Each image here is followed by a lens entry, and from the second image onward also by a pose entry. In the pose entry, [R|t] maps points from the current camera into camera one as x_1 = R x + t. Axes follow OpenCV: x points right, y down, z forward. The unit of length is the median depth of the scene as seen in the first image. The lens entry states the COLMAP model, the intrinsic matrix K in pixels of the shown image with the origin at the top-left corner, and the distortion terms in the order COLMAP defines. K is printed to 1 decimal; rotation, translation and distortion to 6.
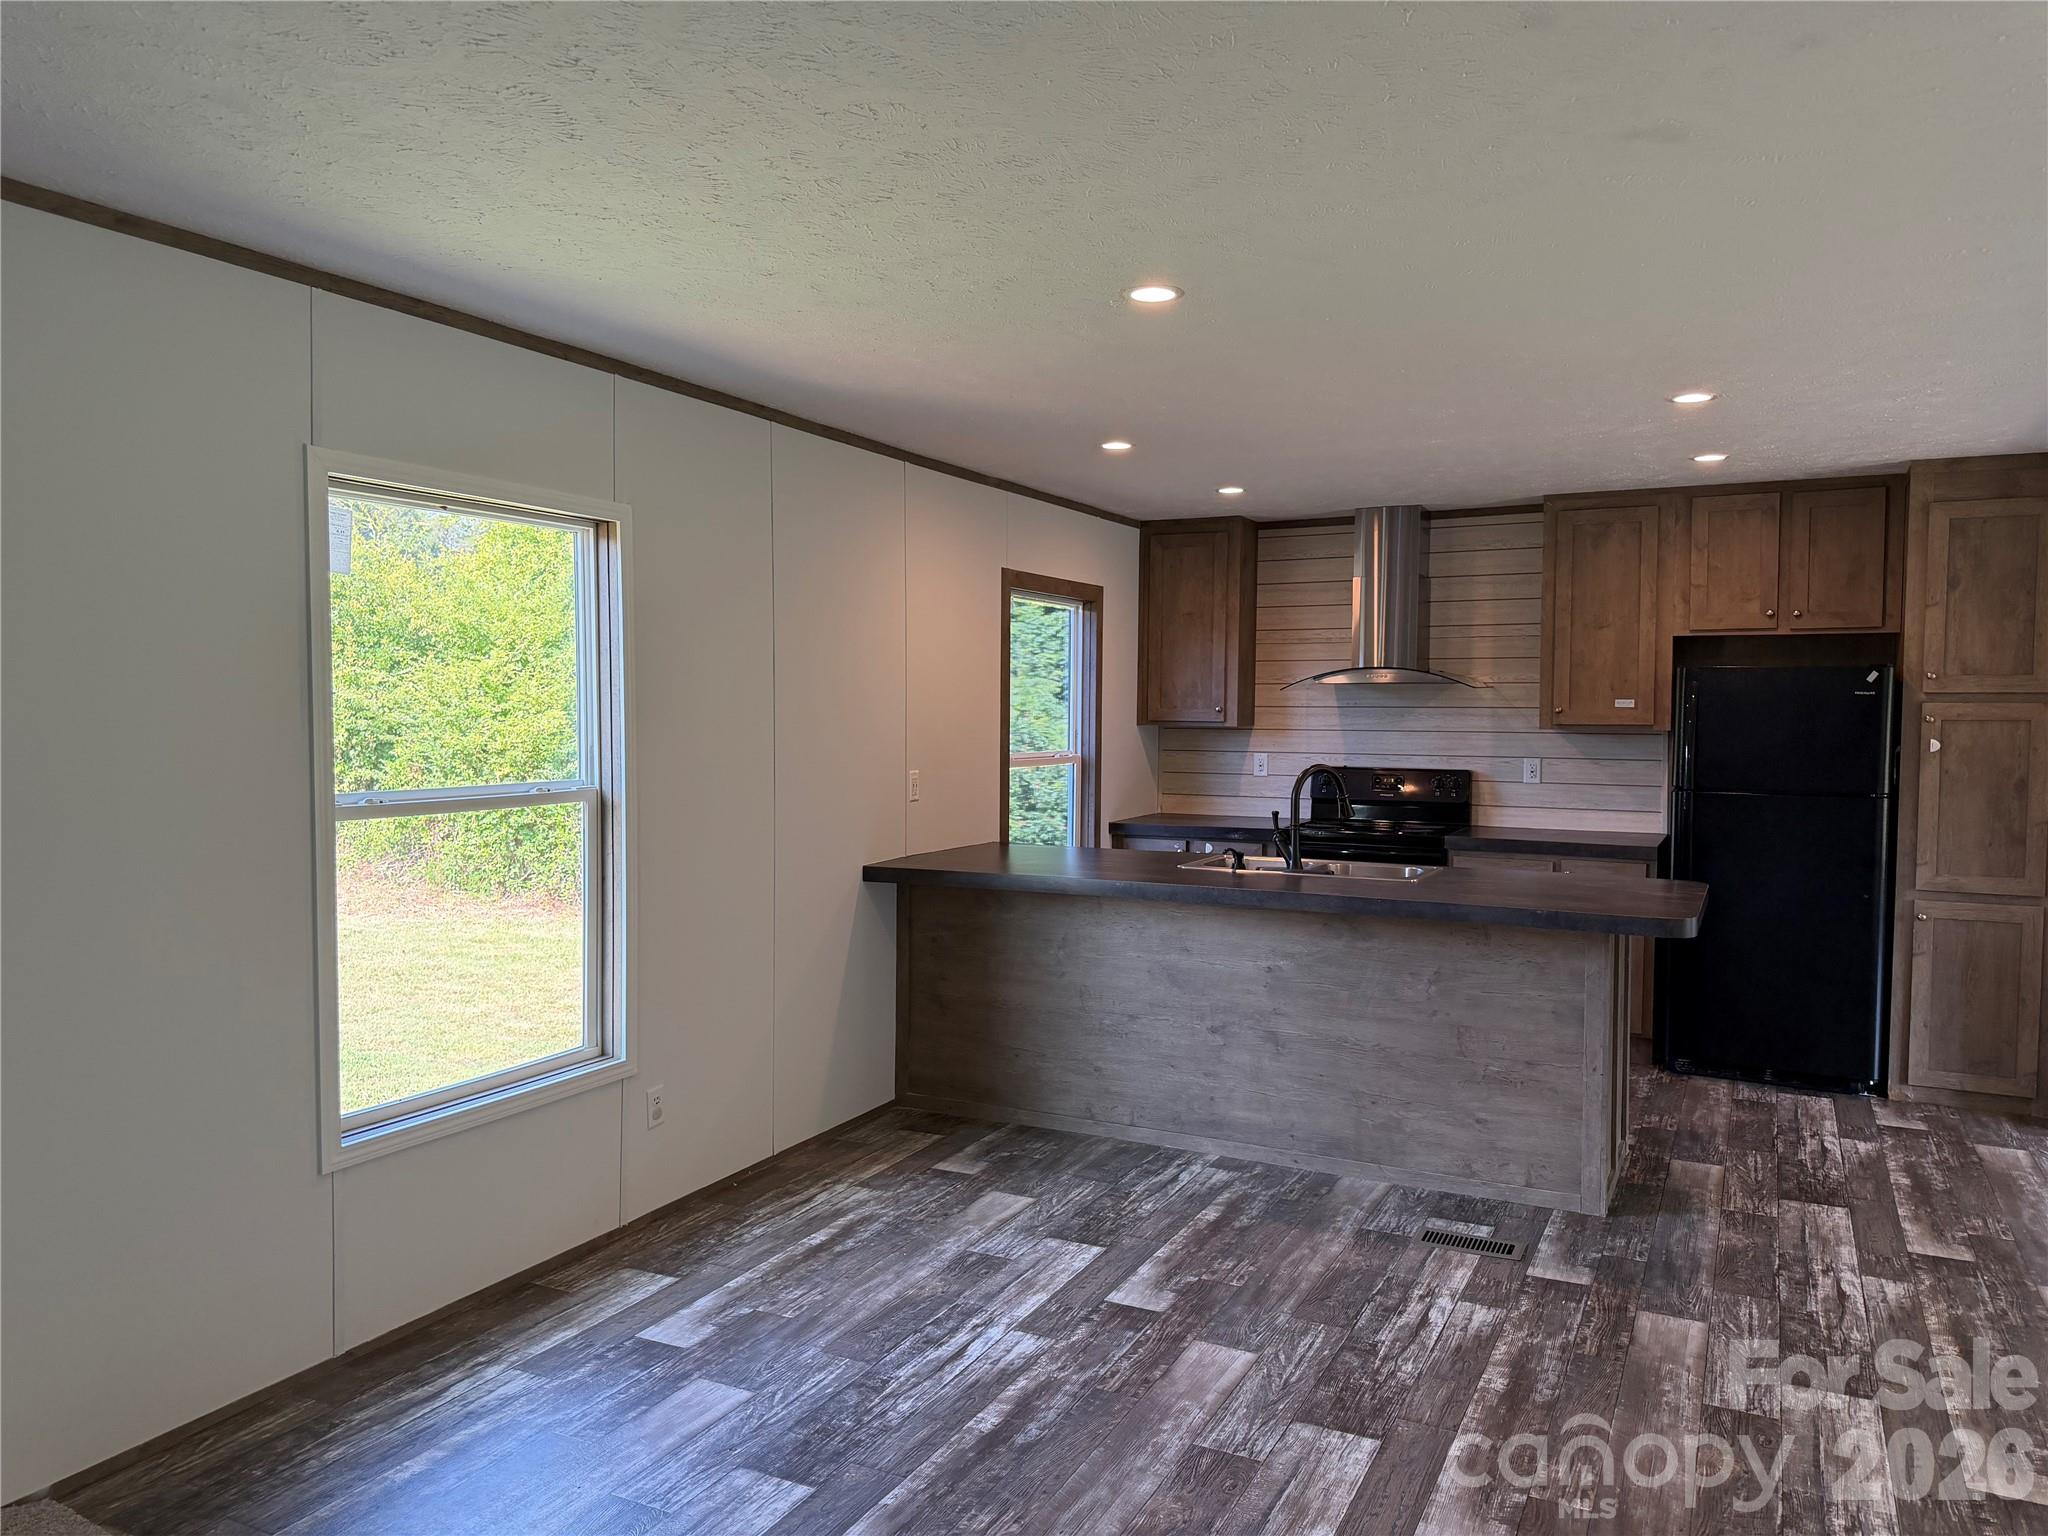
lens RADIAL K [[1453.1, 0, 1011.4], [0, 1453.1, 770.8], [0, 0, 1]] dist [0.073435, -0.086959]
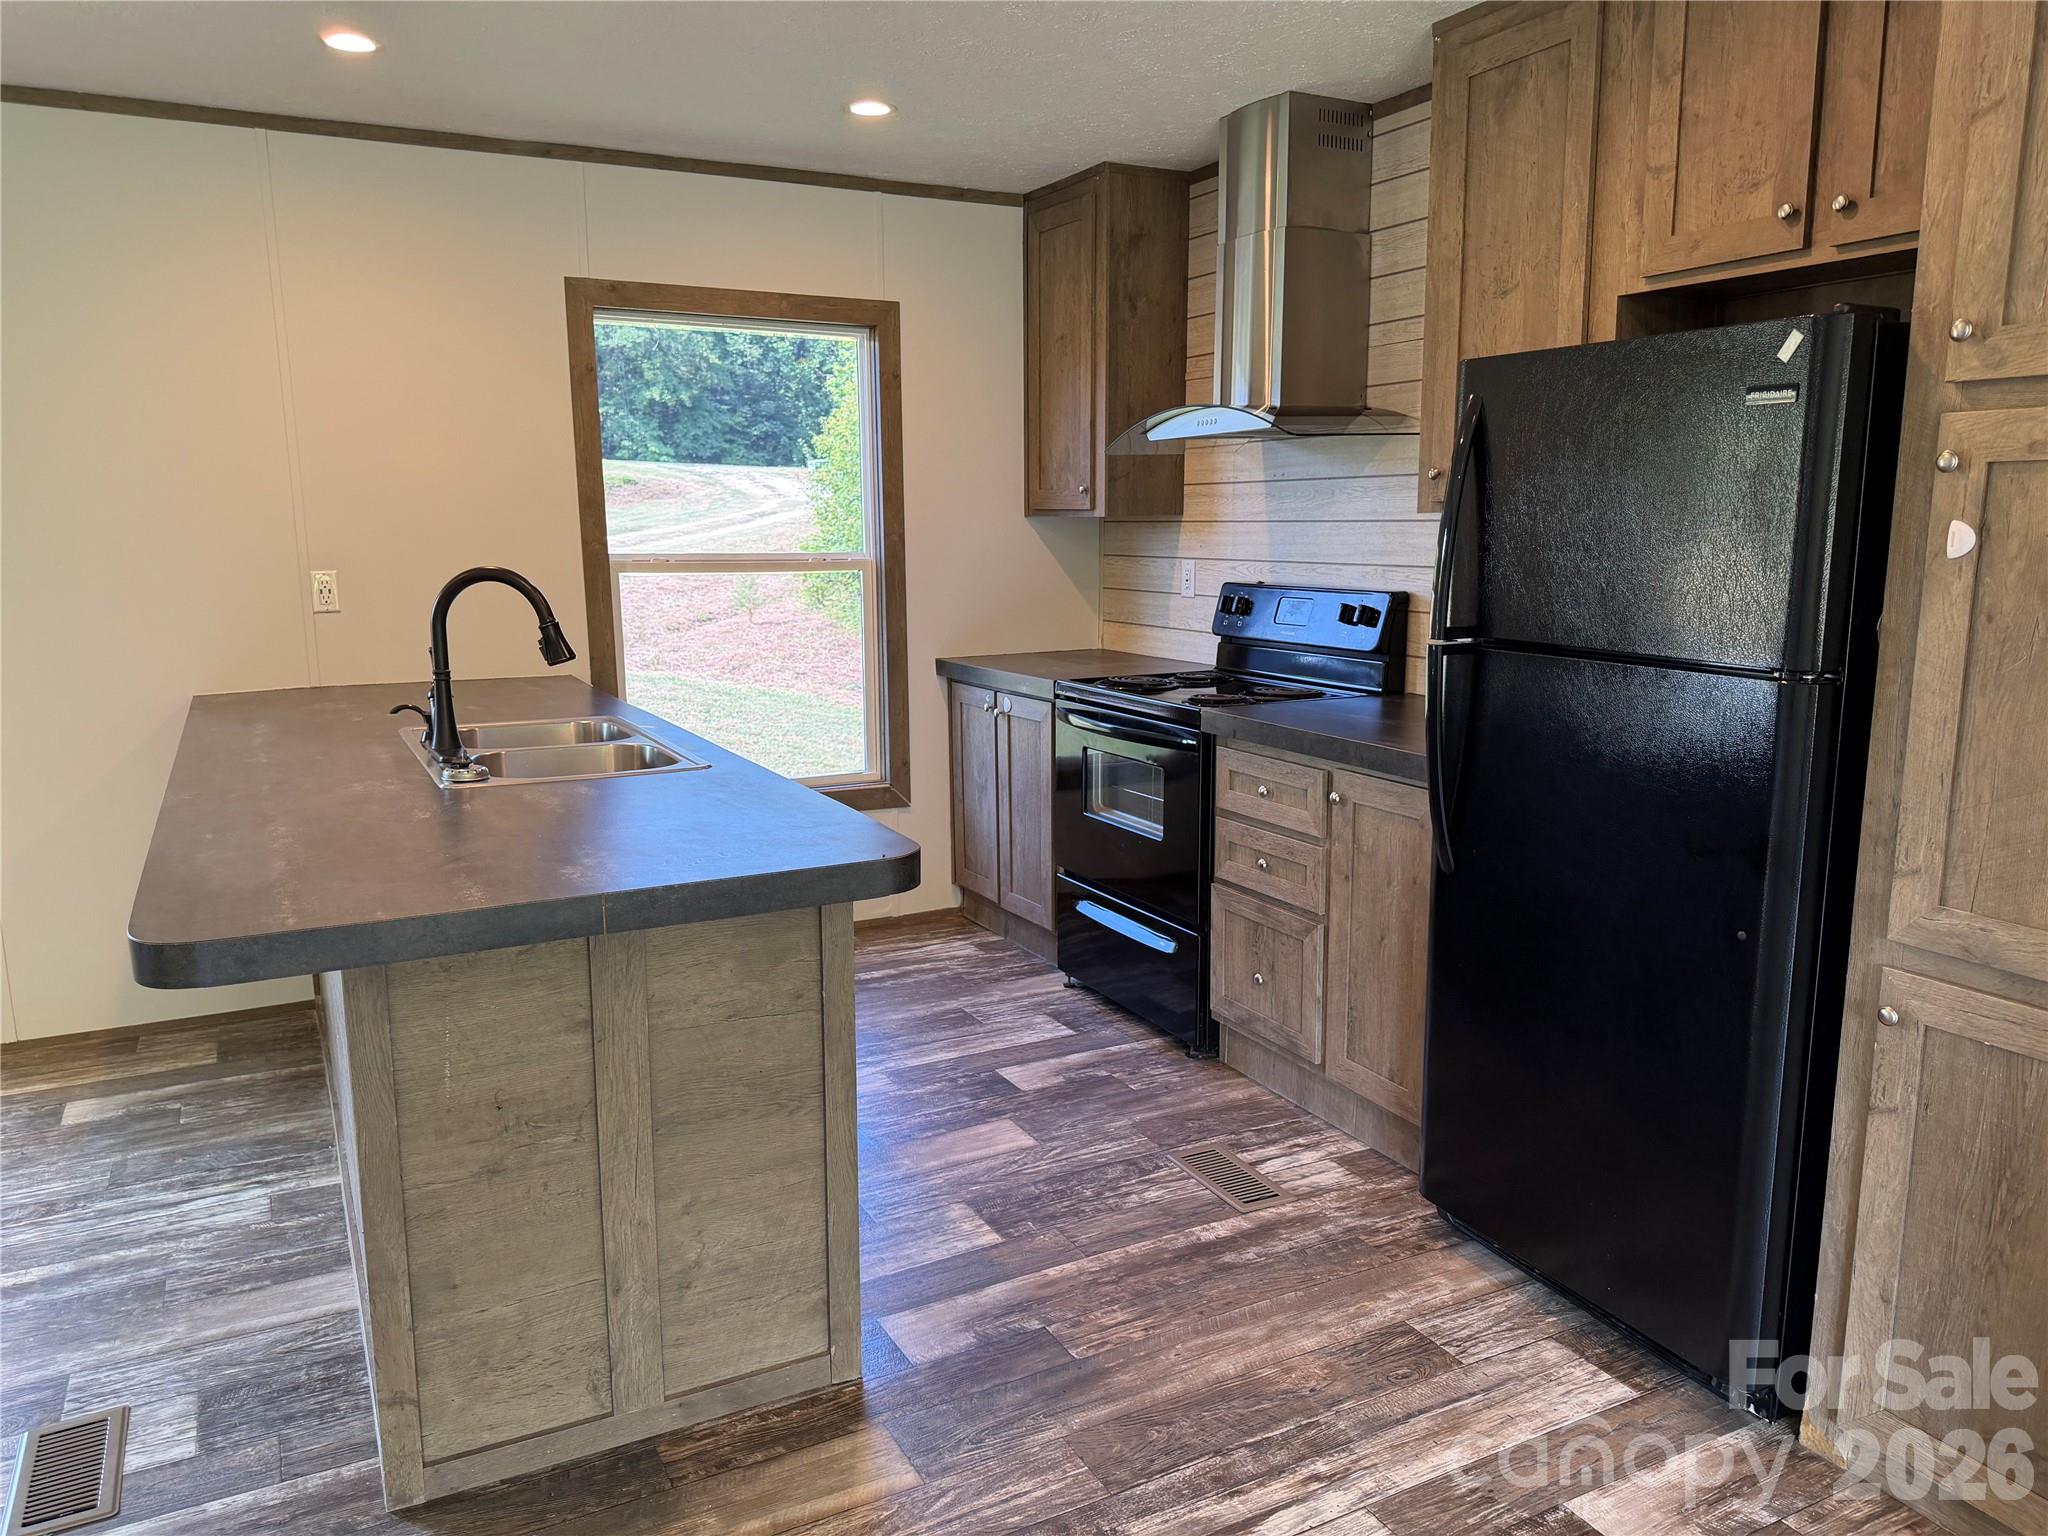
lens RADIAL K [[1453.1, 0, 1026.8], [0, 1453.1, 766.8], [0, 0, 1]] dist [0.073435, -0.086959]
pose [[0.814067, 0.090570, -0.573665, 0.673534], [-0.019252, 0.991431, 0.129206, -0.004828], [0.580452, -0.094138, 0.808835, 0.612026]]
